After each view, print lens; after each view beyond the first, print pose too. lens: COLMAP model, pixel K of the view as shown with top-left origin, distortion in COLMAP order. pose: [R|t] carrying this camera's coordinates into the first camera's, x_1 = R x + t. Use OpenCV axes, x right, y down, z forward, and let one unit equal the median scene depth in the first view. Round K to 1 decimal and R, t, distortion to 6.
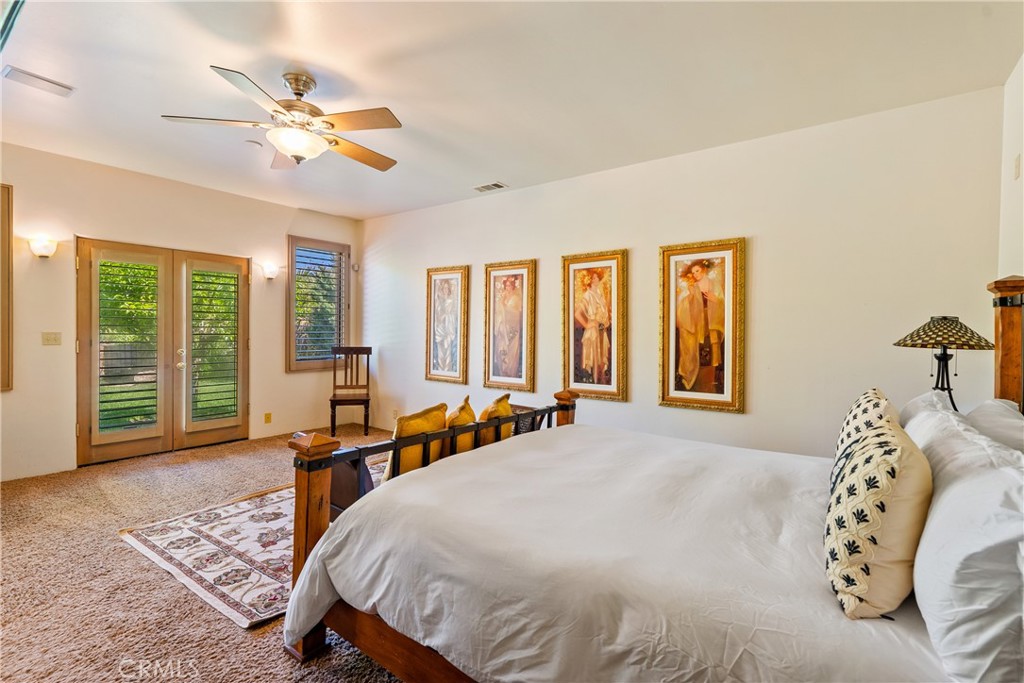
lens RADIAL K [[471.1, 0, 511.5], [0, 471.1, 337.9], [0, 0, 1]] dist [-0.001682, -0.000251]
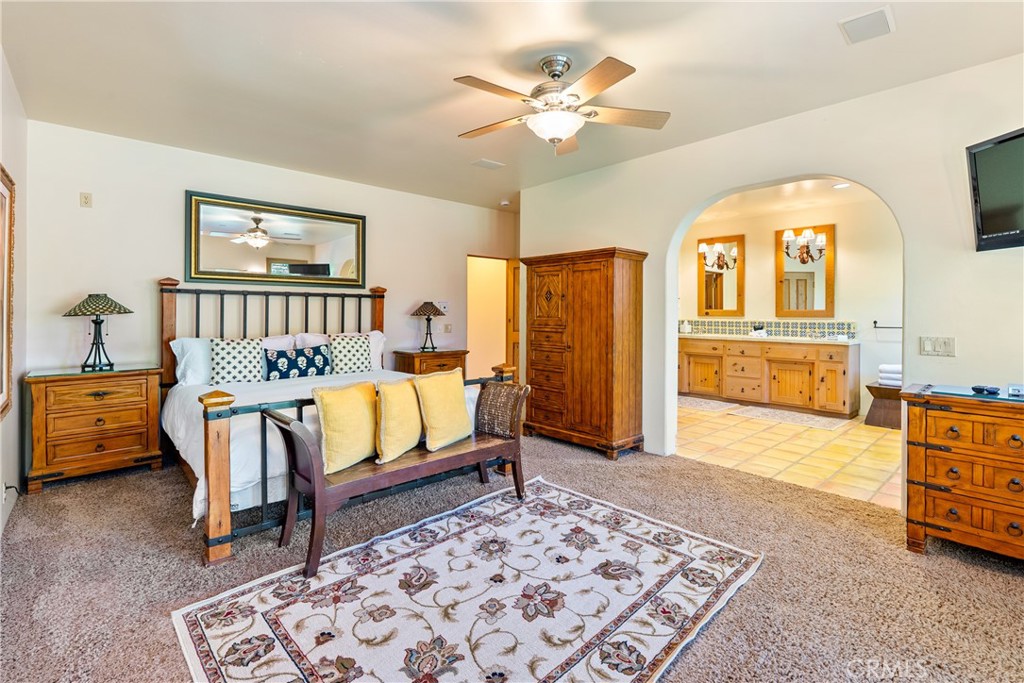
lens RADIAL K [[471.1, 0, 519.3], [0, 471.1, 309.5], [0, 0, 1]] dist [-0.001682, -0.000251]
pose [[-0.983540, -0.021294, 0.179432, -0.573918], [-0.020462, 0.999770, 0.006486, -0.031631], [-0.179529, 0.002707, -0.983749, 2.036371]]
